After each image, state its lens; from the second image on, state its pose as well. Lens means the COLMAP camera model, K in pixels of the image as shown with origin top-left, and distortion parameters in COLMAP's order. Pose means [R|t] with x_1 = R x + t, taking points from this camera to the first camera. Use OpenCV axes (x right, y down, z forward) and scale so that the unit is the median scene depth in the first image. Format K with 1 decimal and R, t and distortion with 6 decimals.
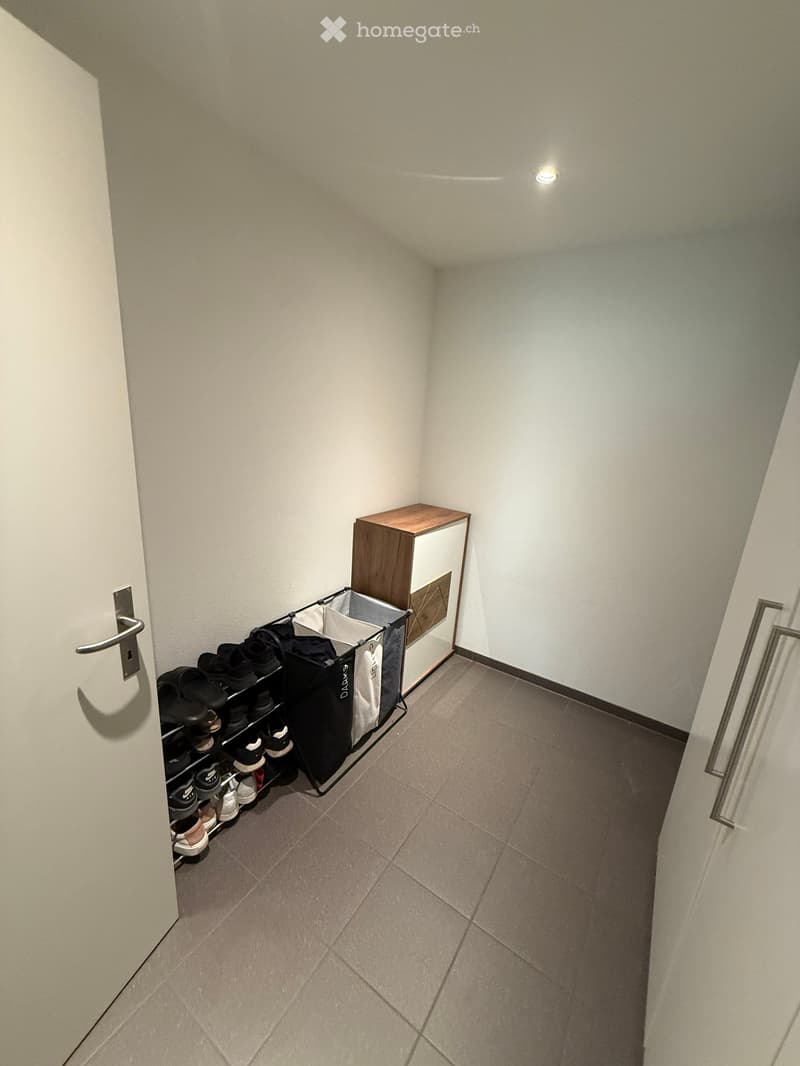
lens RADIAL K [[422.3, 0, 400.0], [0, 422.3, 533.0], [0, 0, 1]] dist [0.002040, 0.000251]
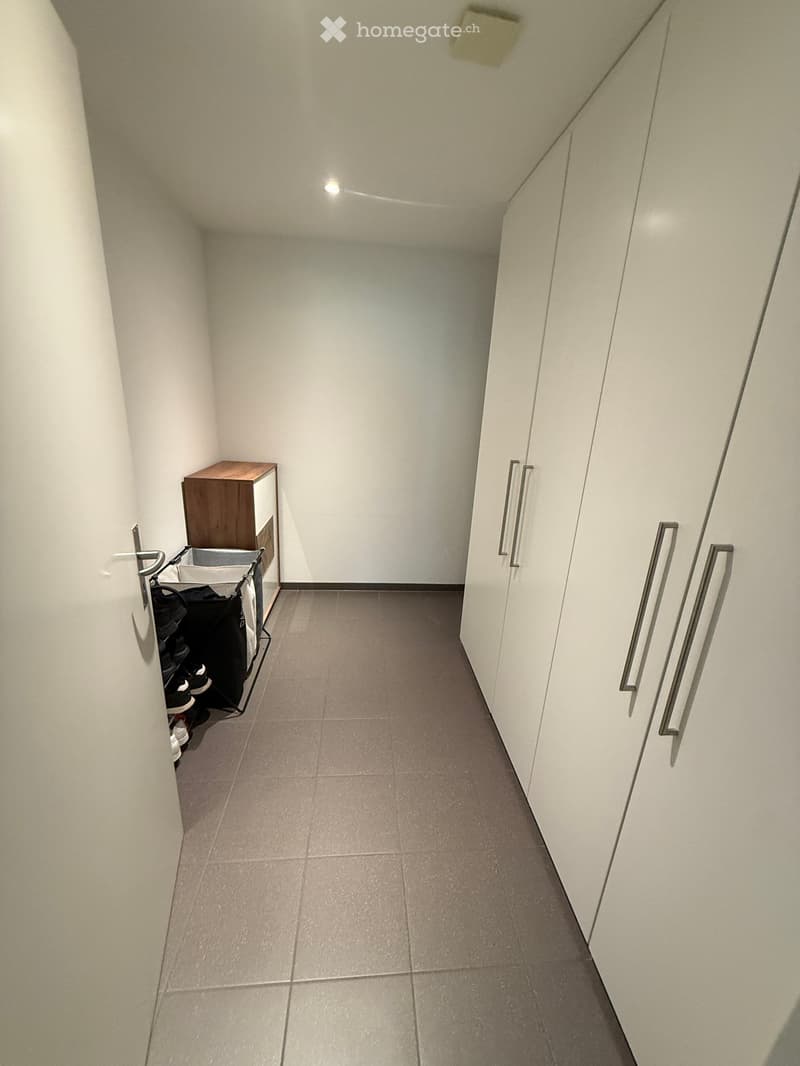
lens RADIAL K [[422.3, 0, 400.0], [0, 422.3, 533.0], [0, 0, 1]] dist [0.002040, 0.000251]
pose [[0.780572, -0.211739, 0.588110, -0.342091], [0.167182, 0.977321, 0.129974, 0.054463], [-0.602293, -0.003133, 0.798269, -0.135902]]
